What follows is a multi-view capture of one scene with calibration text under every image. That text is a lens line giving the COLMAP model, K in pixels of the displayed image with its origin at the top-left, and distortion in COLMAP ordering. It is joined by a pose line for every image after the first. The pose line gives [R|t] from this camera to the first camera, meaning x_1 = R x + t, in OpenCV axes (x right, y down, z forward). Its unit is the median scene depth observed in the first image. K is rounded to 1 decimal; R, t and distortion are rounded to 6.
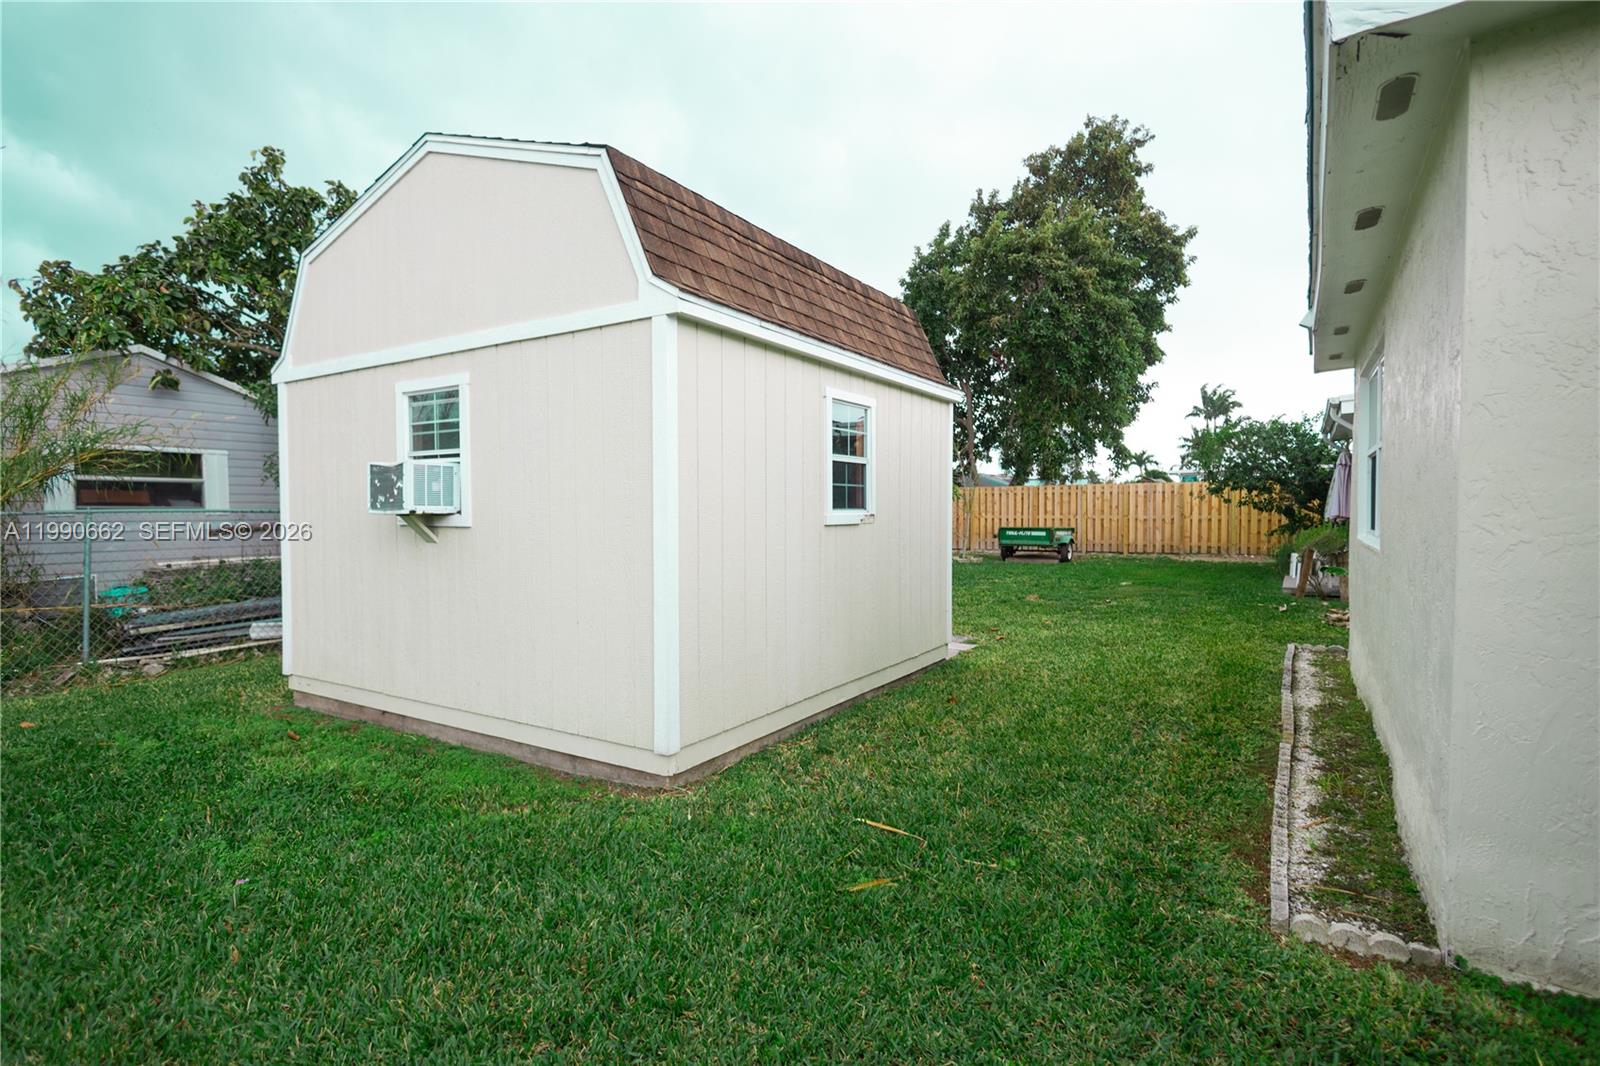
lens RADIAL K [[789.9, 0, 793.8], [0, 789.9, 522.5], [0, 0, 1]] dist [0.012350, -0.000242]
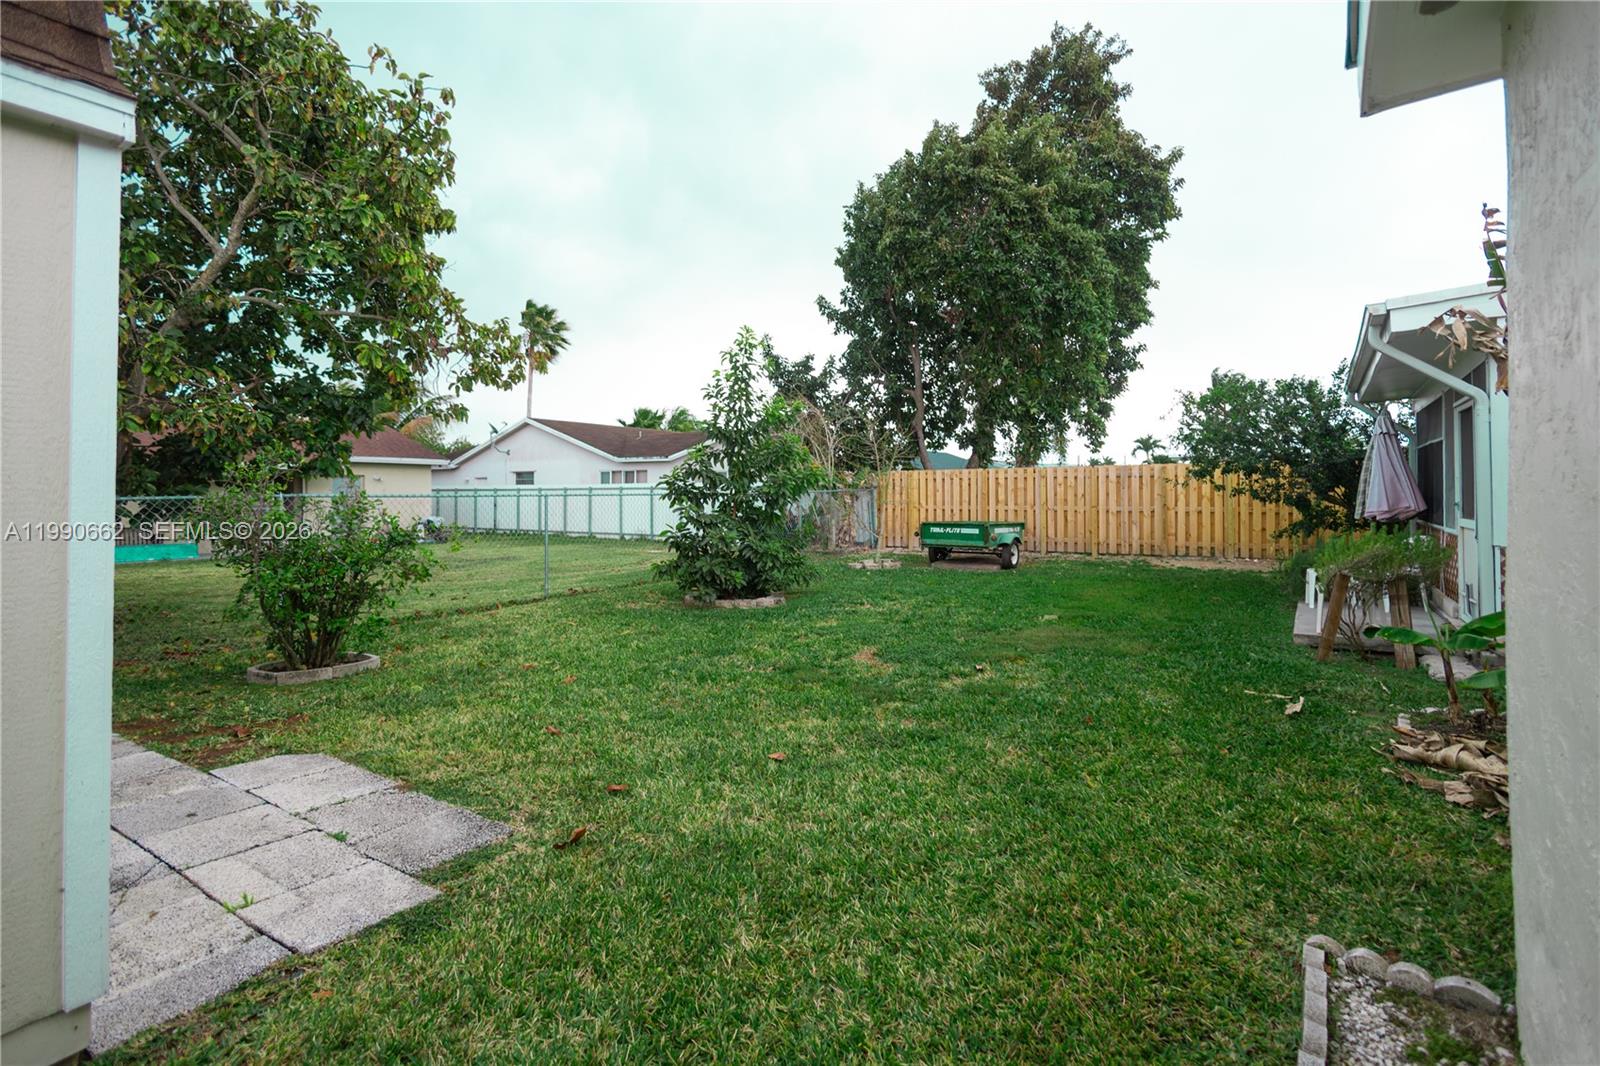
lens RADIAL K [[782.2, 0, 804.8], [0, 782.2, 492.2], [0, 0, 1]] dist [-0.002147, -0.000400]
pose [[0.999943, 0.000762, -0.010676, 0.147951], [-0.000980, 0.999791, -0.020433, -0.006948], [0.010658, 0.020442, 0.999734, 0.235597]]
